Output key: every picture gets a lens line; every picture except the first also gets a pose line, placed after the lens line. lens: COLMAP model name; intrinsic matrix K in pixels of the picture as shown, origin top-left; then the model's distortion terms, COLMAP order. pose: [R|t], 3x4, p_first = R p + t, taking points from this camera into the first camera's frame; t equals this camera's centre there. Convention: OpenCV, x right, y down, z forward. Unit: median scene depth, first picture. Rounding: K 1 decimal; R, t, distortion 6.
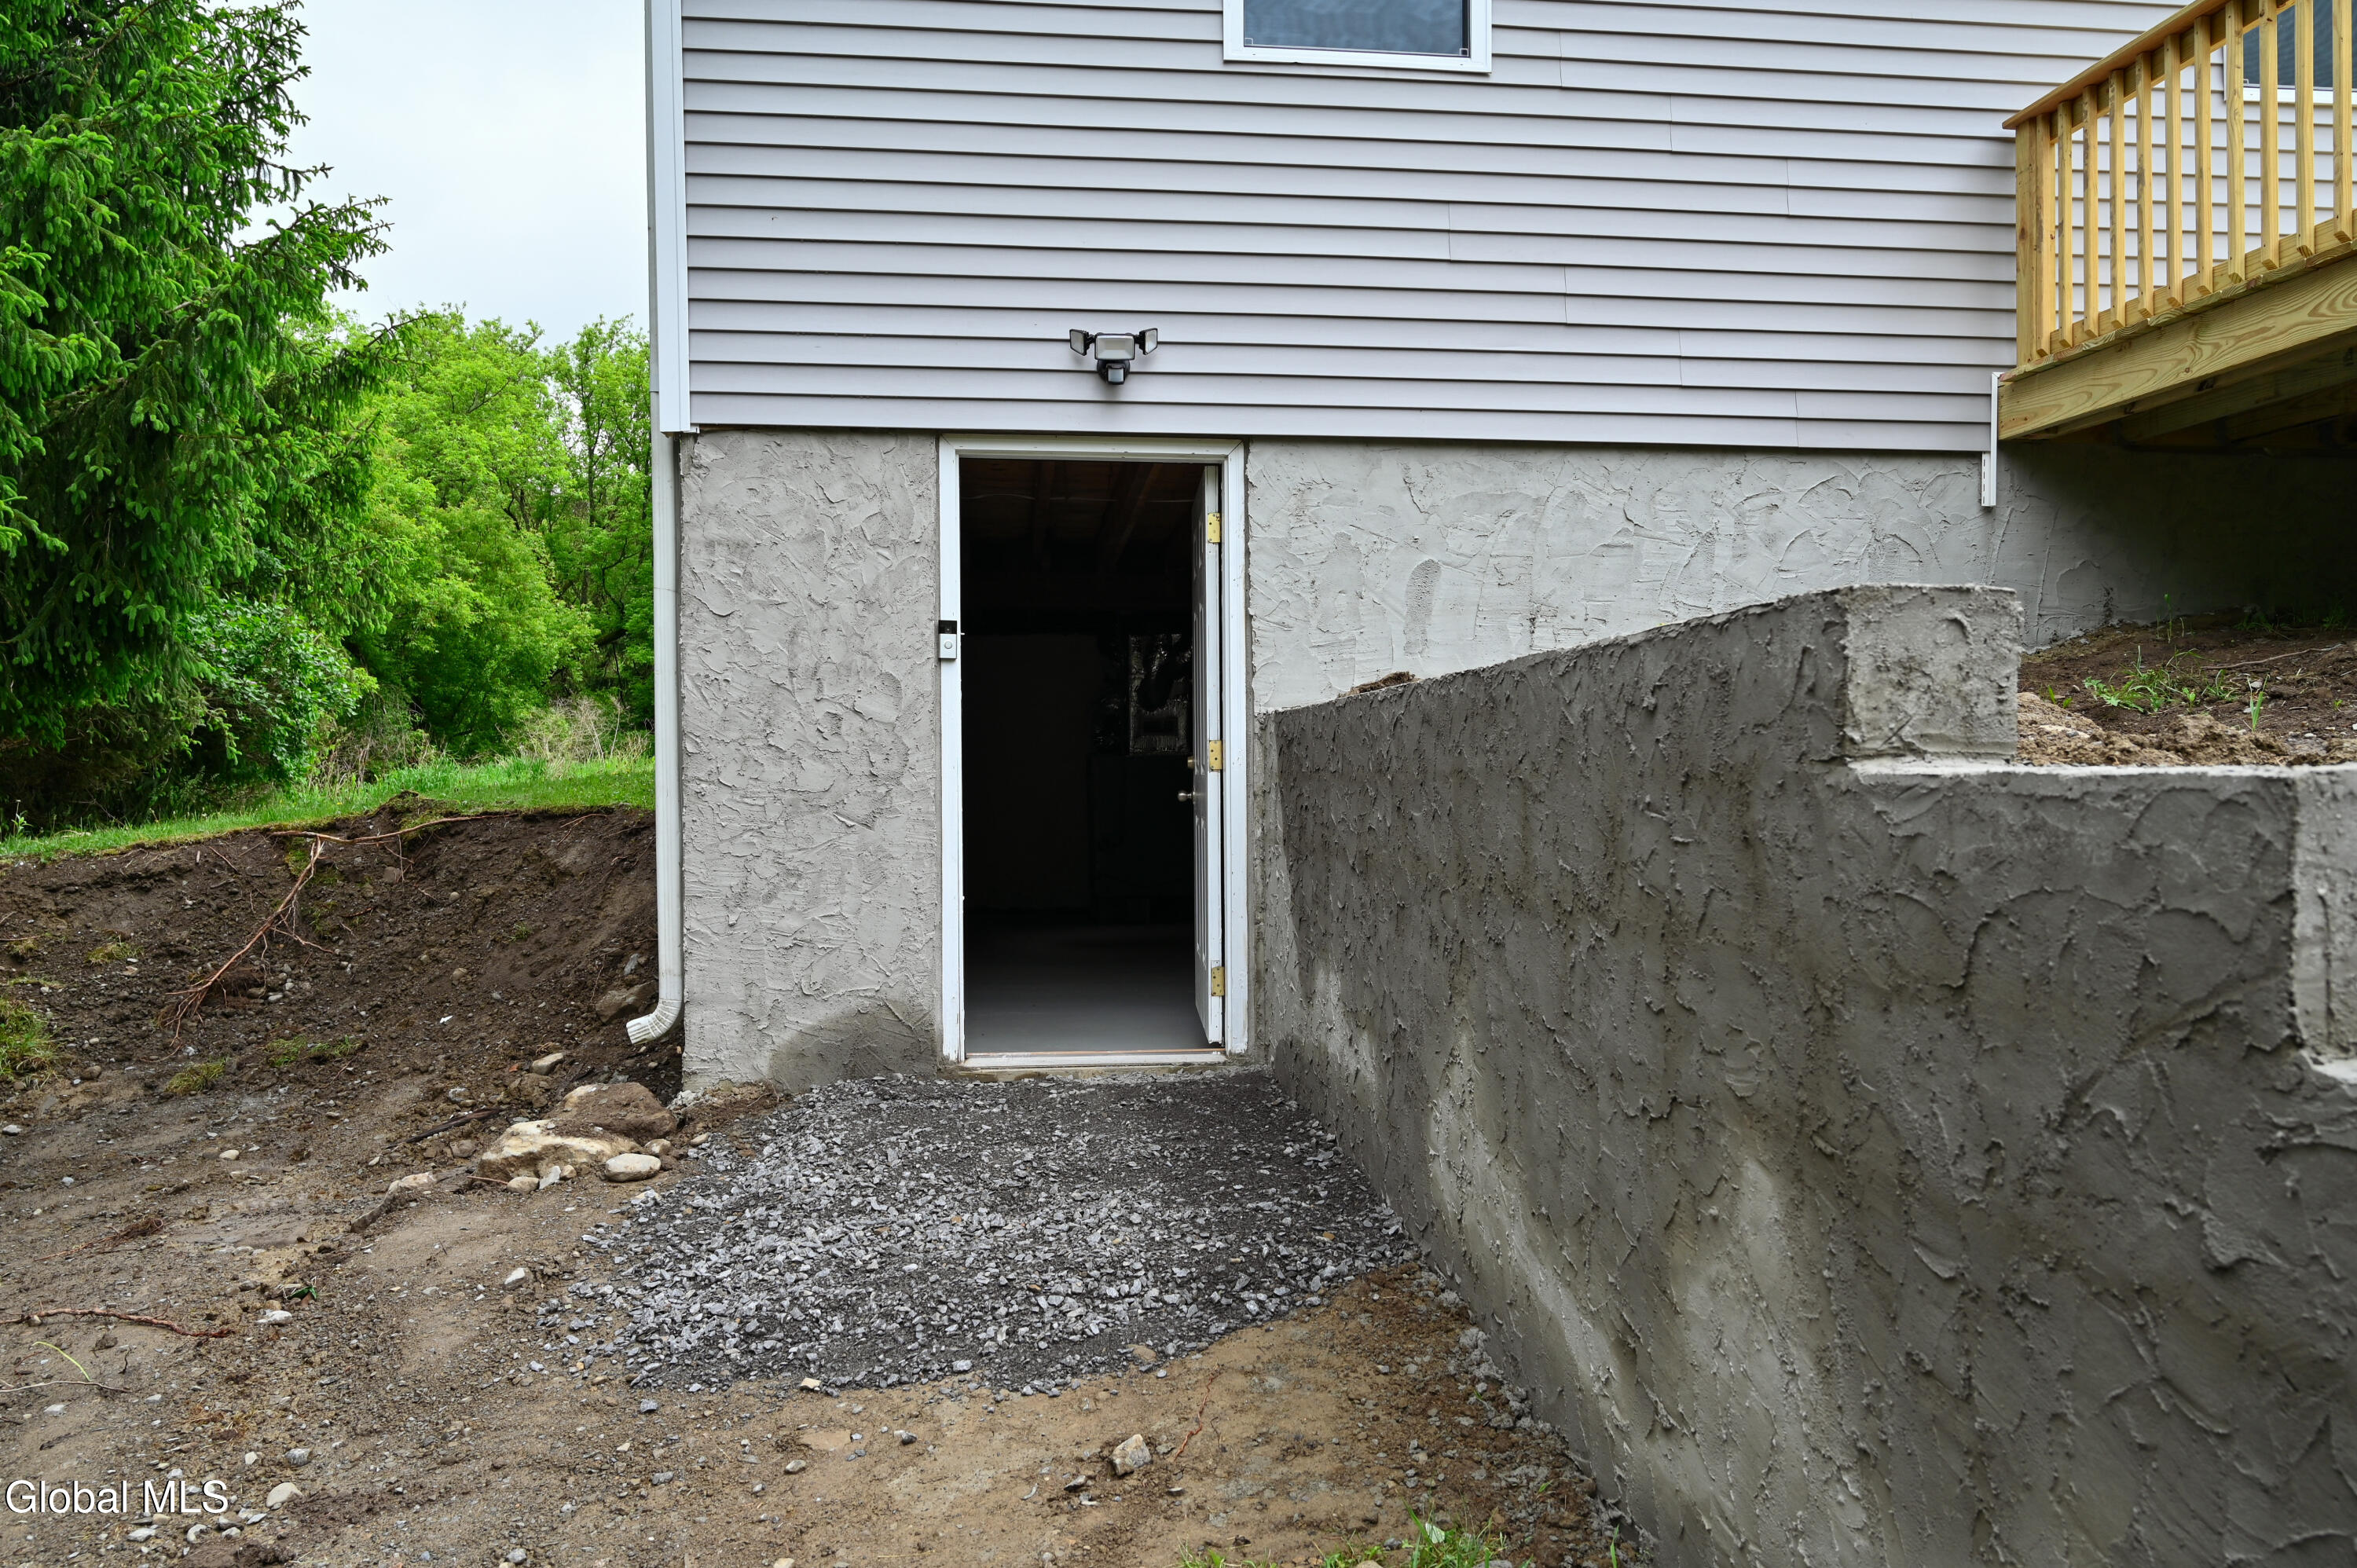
lens RADIAL K [[1648.4, 0, 1174.5], [0, 1648.4, 787.7], [0, 0, 1]] dist [-0.015783, 0.004956]
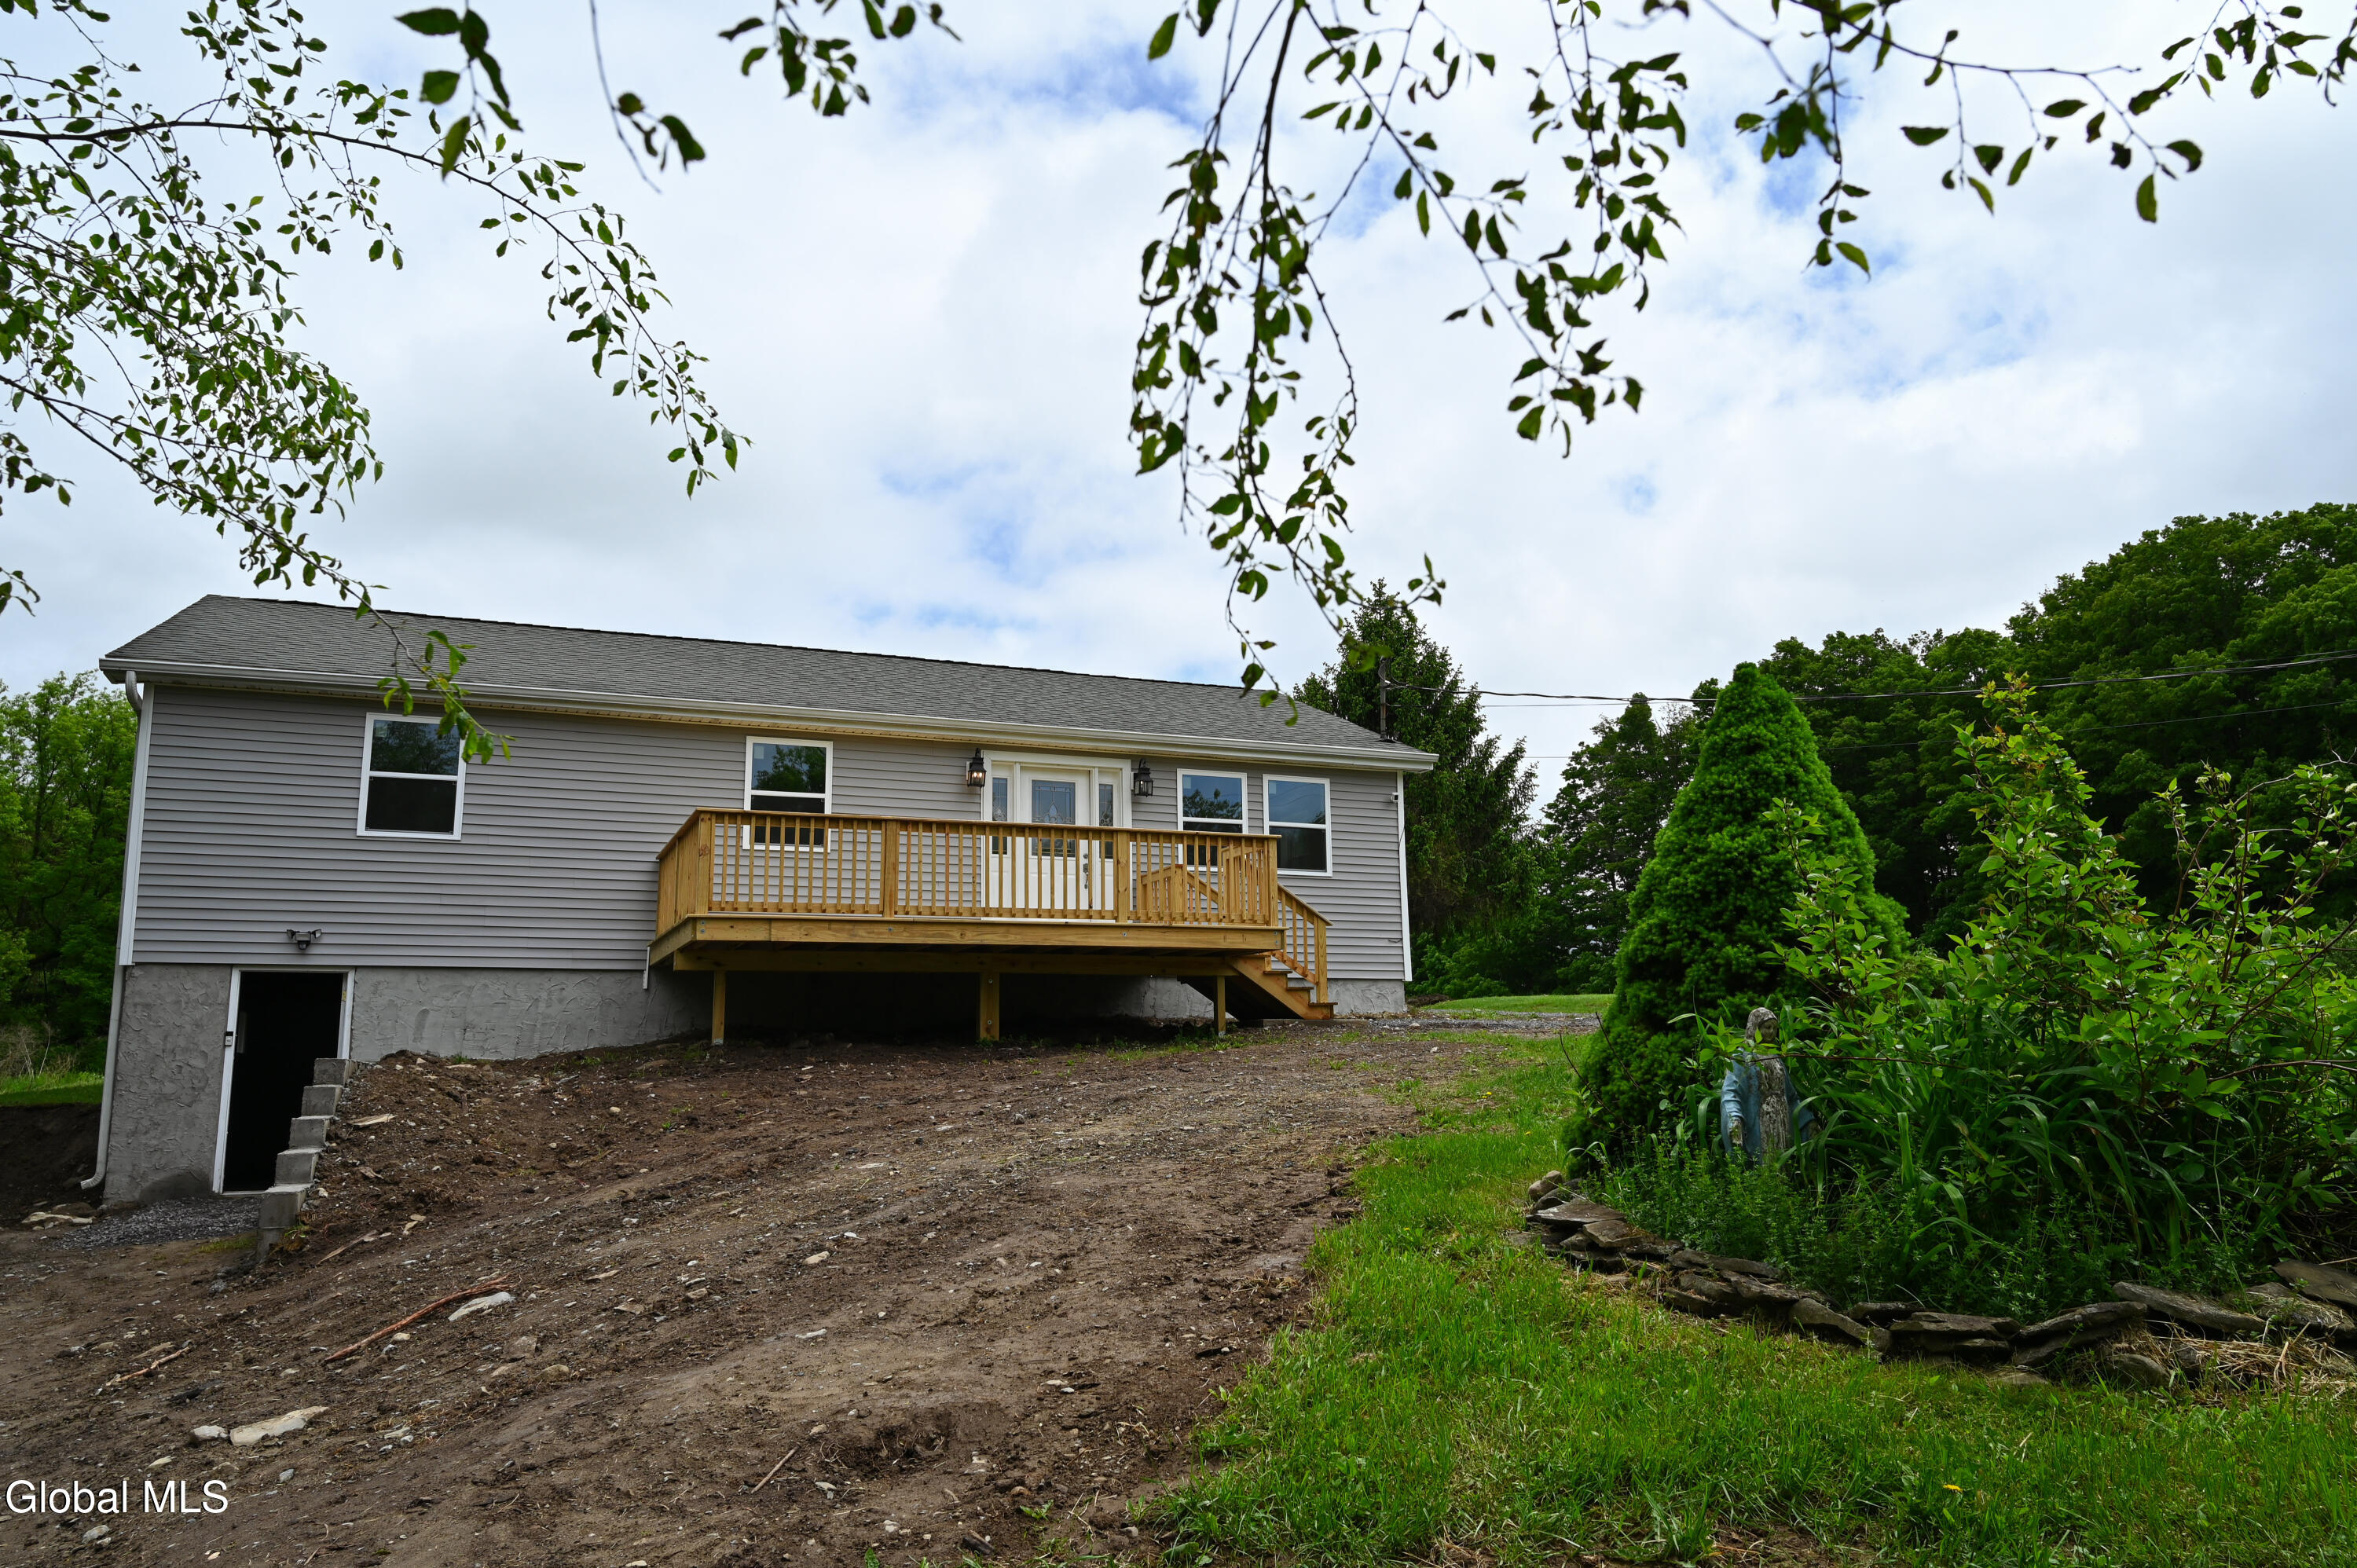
lens RADIAL K [[1648.4, 0, 1228.3], [0, 1648.4, 787.4], [0, 0, 1]] dist [-0.015783, 0.004956]
pose [[0.953655, 0.044359, 0.297615, 0.619682], [0.010776, 0.983405, -0.181103, 0.012742], [-0.300709, 0.175917, 0.937351, -2.146427]]
